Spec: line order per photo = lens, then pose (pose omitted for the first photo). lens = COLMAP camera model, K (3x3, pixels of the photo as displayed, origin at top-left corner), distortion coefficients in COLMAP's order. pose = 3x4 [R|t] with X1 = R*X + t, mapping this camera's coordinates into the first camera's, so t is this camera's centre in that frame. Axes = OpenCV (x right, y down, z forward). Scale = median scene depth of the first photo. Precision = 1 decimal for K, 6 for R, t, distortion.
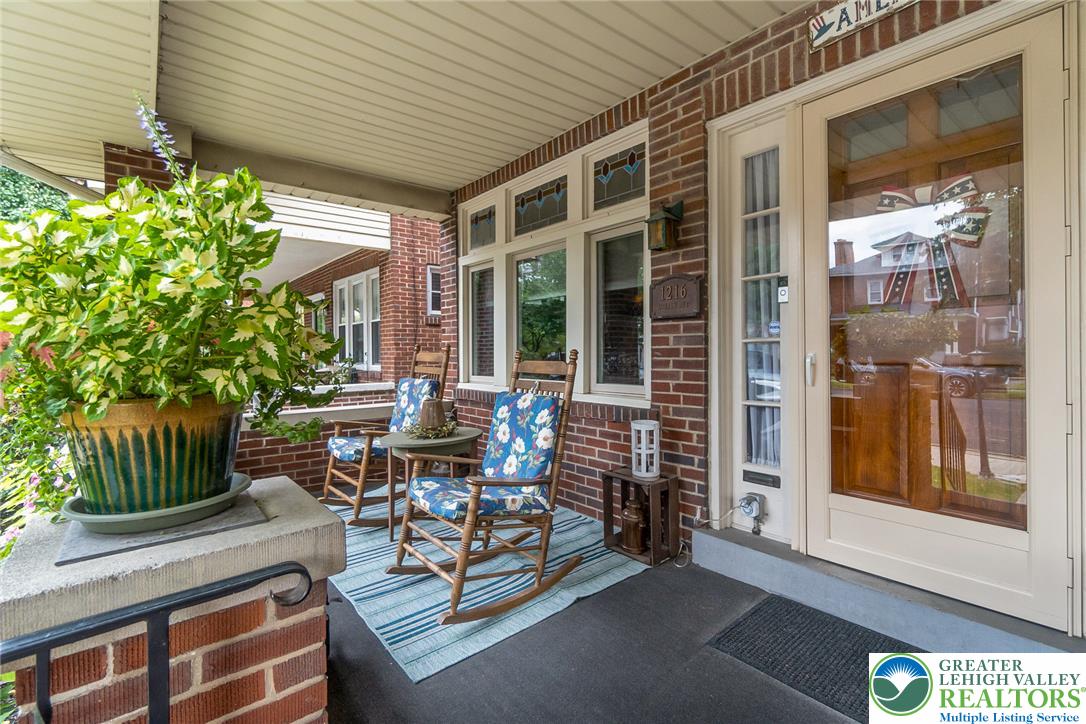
lens RADIAL K [[472.7, 0, 547.0], [0, 472.7, 346.5], [0, 0, 1]] dist [-0.001288, -0.000365]
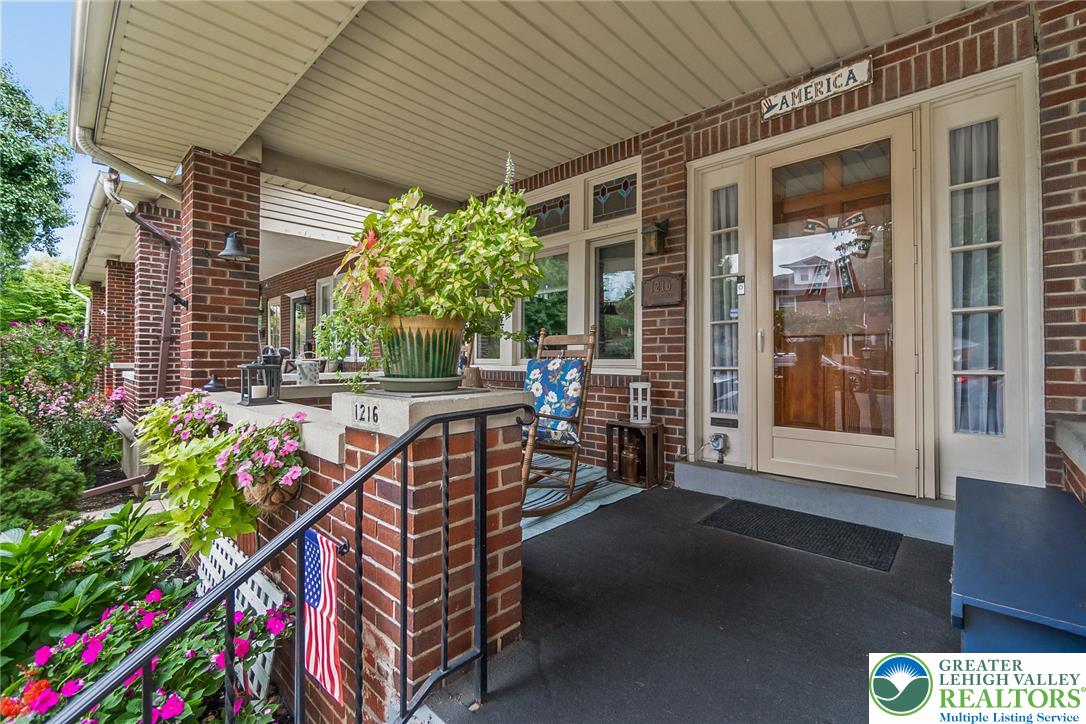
lens RADIAL K [[463.2, 0, 540.3], [0, 463.2, 348.1], [0, 0, 1]] dist [-0.007694, -0.000069]
pose [[0.992414, 0.014921, 0.122034, -0.237053], [-0.012586, 0.999723, -0.019879, 0.093656], [-0.122297, 0.018192, 0.992327, -0.264903]]
